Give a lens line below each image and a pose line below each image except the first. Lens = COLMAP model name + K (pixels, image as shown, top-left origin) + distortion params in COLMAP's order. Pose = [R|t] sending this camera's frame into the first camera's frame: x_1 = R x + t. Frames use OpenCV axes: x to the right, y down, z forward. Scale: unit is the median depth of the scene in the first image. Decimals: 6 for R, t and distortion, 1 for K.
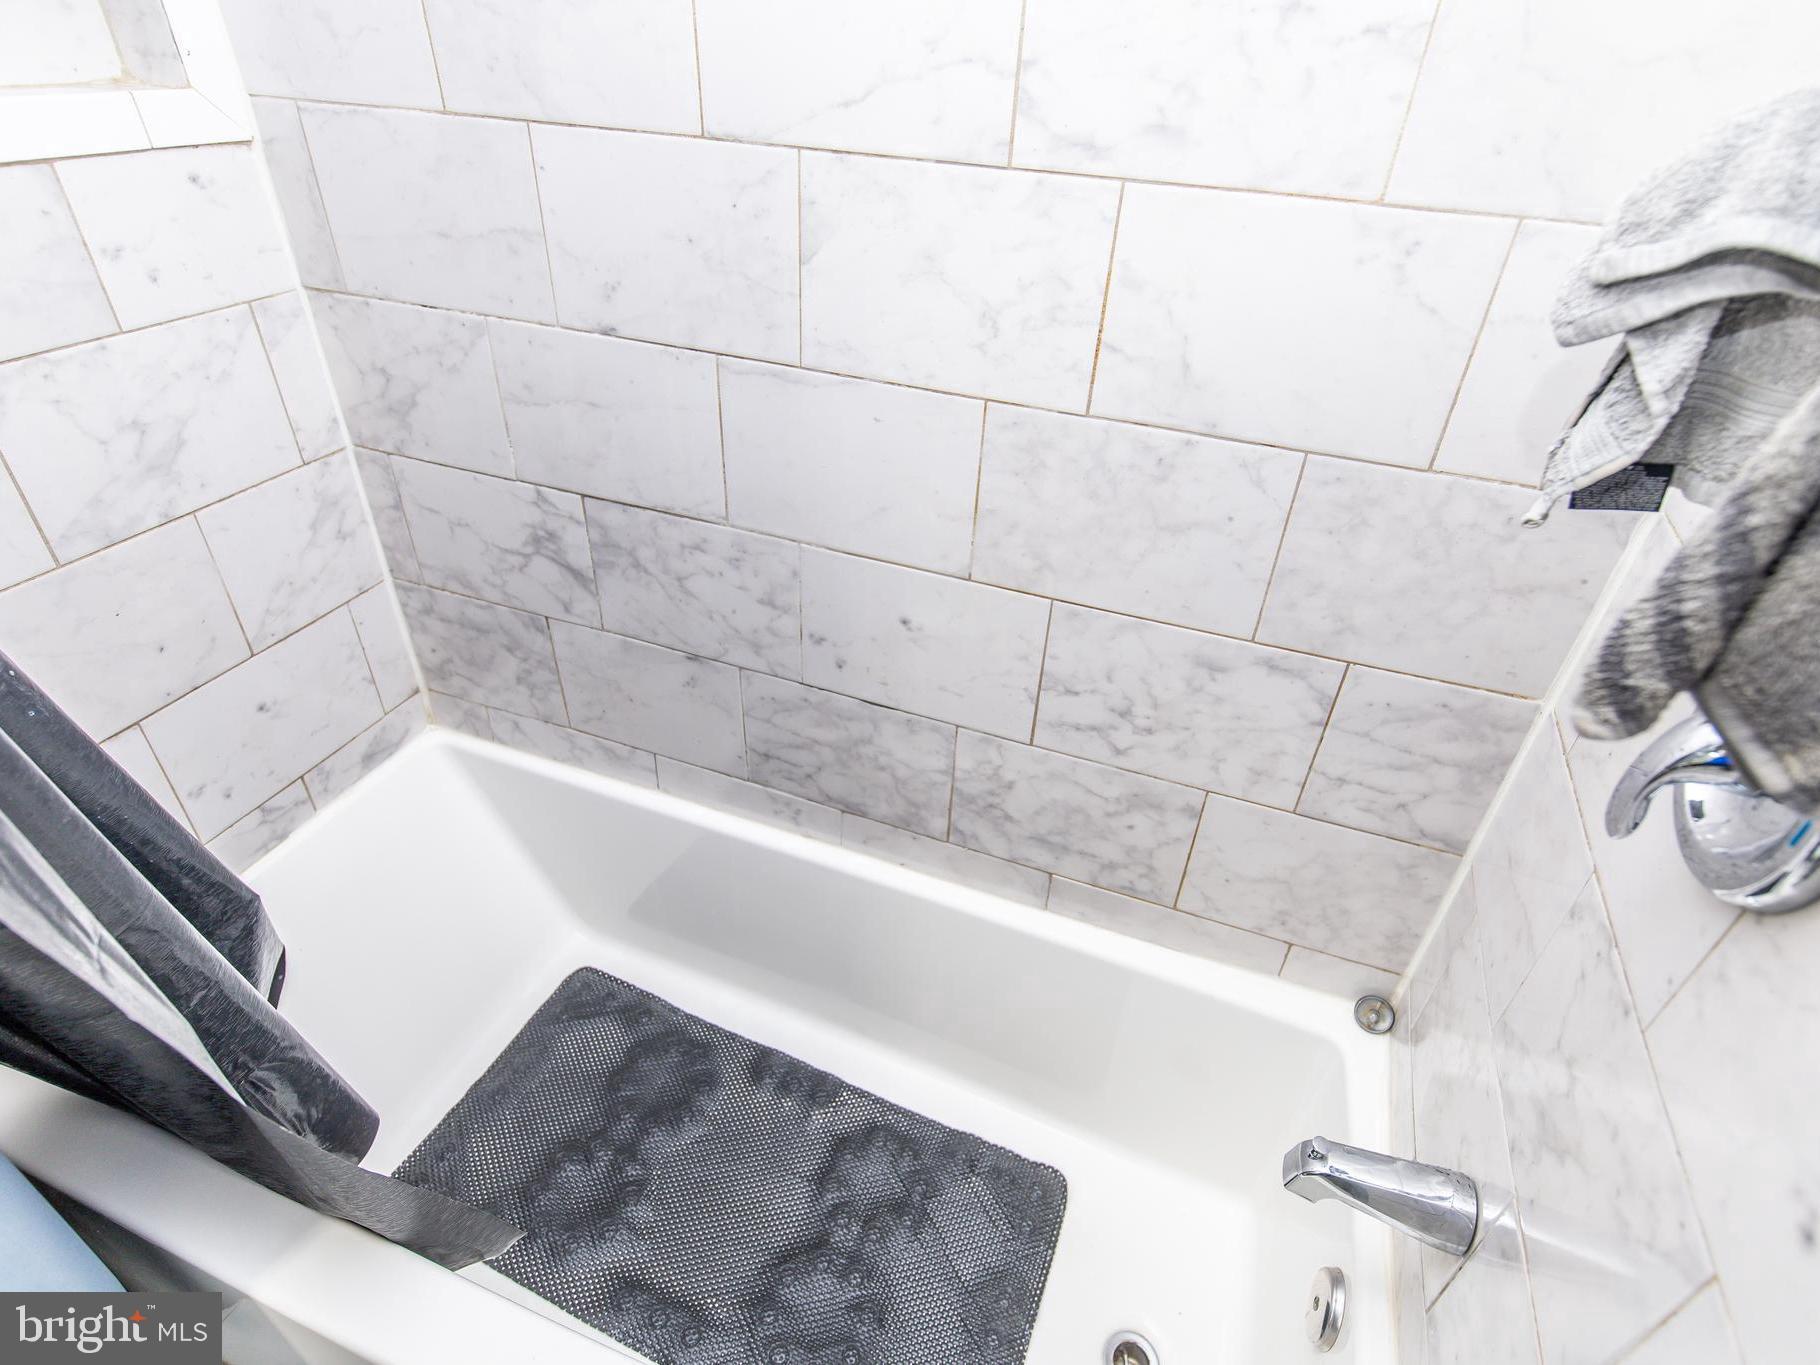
lens RADIAL K [[956.1, 0, 905.7], [0, 956.1, 676.7], [0, 0, 1]] dist [-0.001172, -0.001371]
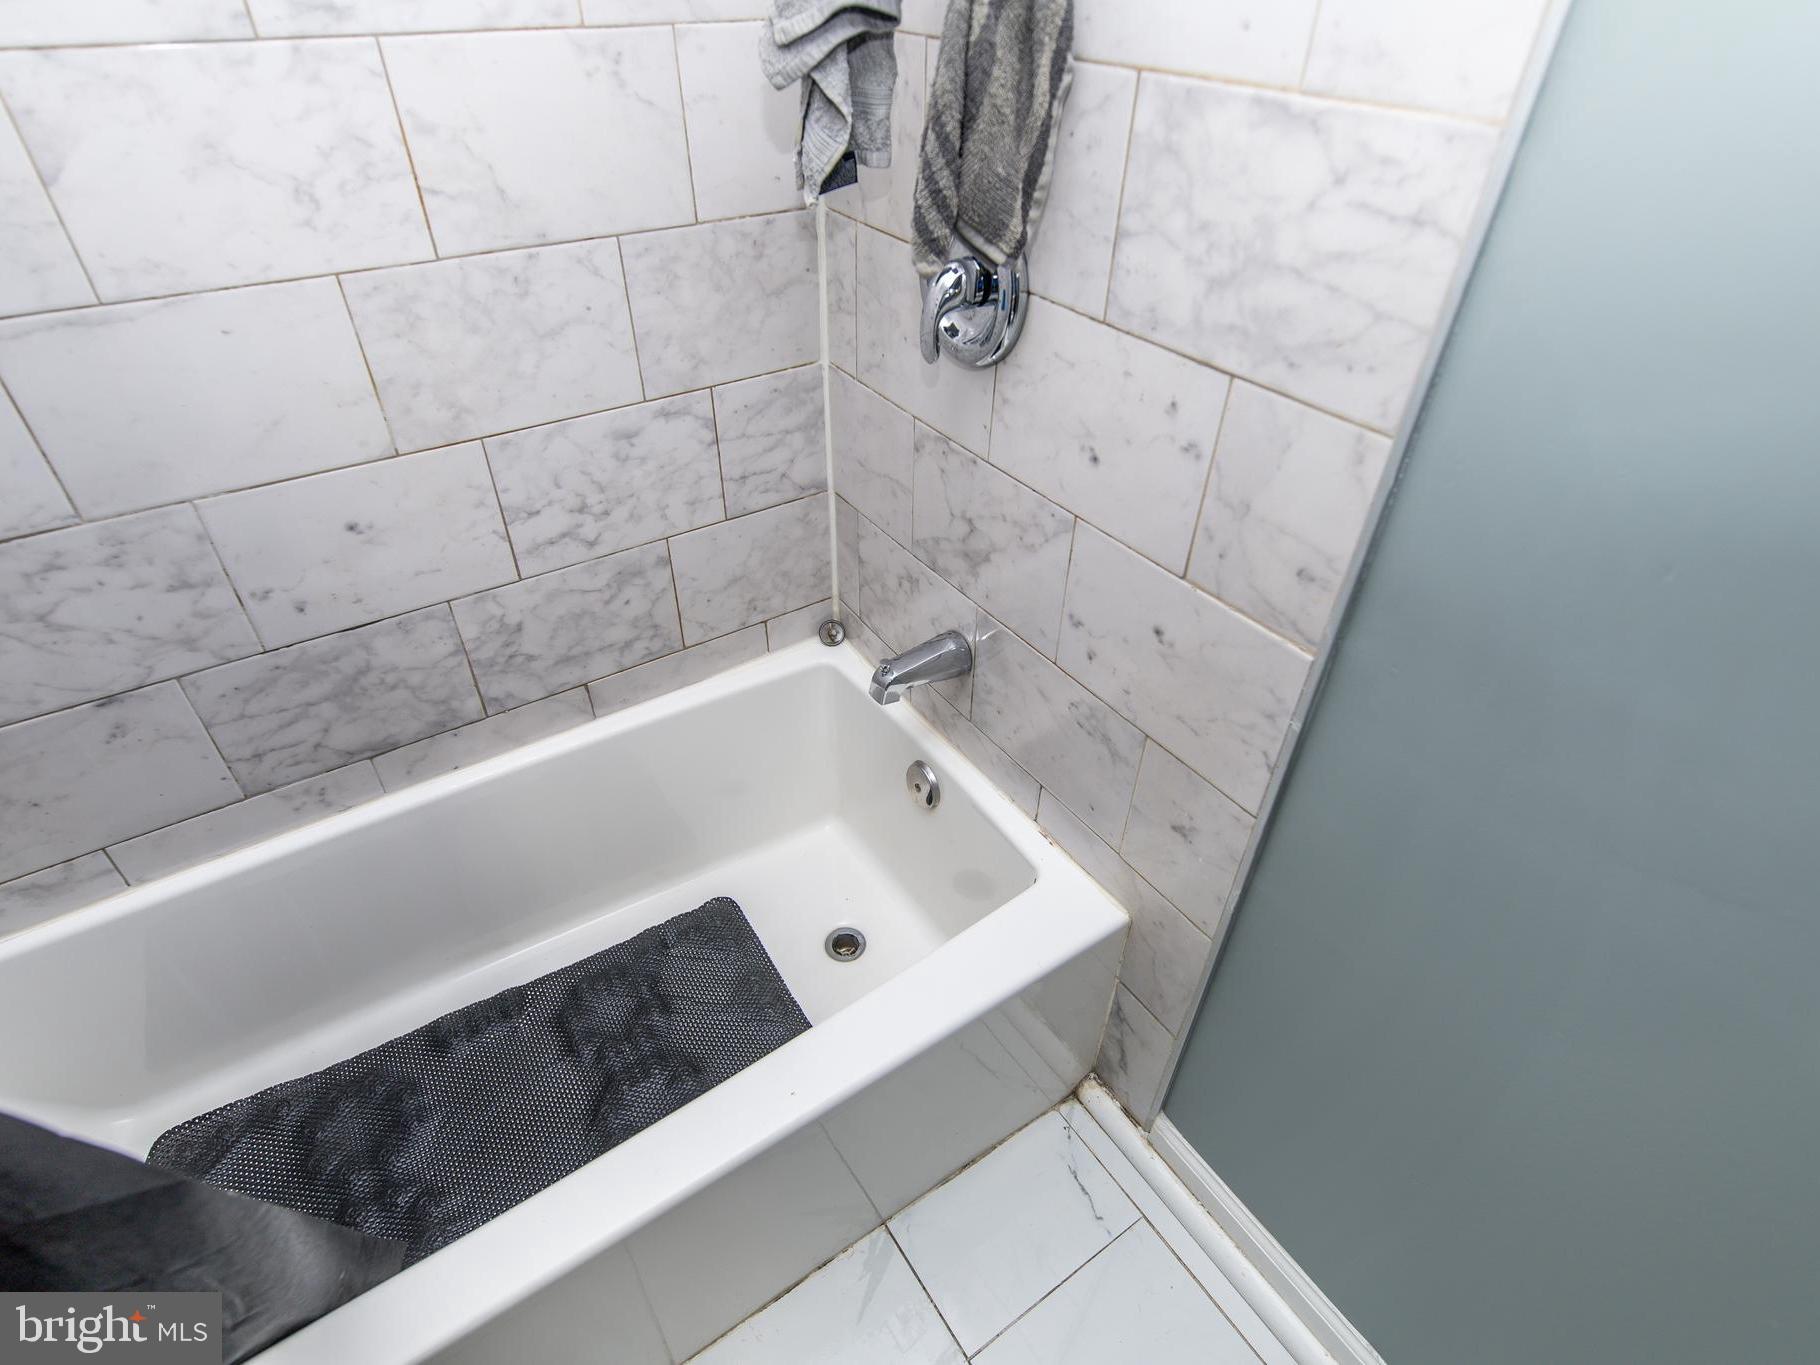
lens RADIAL K [[956.1, 0, 905.7], [0, 956.1, 676.7], [0, 0, 1]] dist [-0.001172, -0.001371]
pose [[0.579847, -0.532025, 0.617030, -0.375304], [0.474302, 0.836213, 0.275292, 0.075531], [-0.662431, 0.133032, 0.737216, -0.110609]]
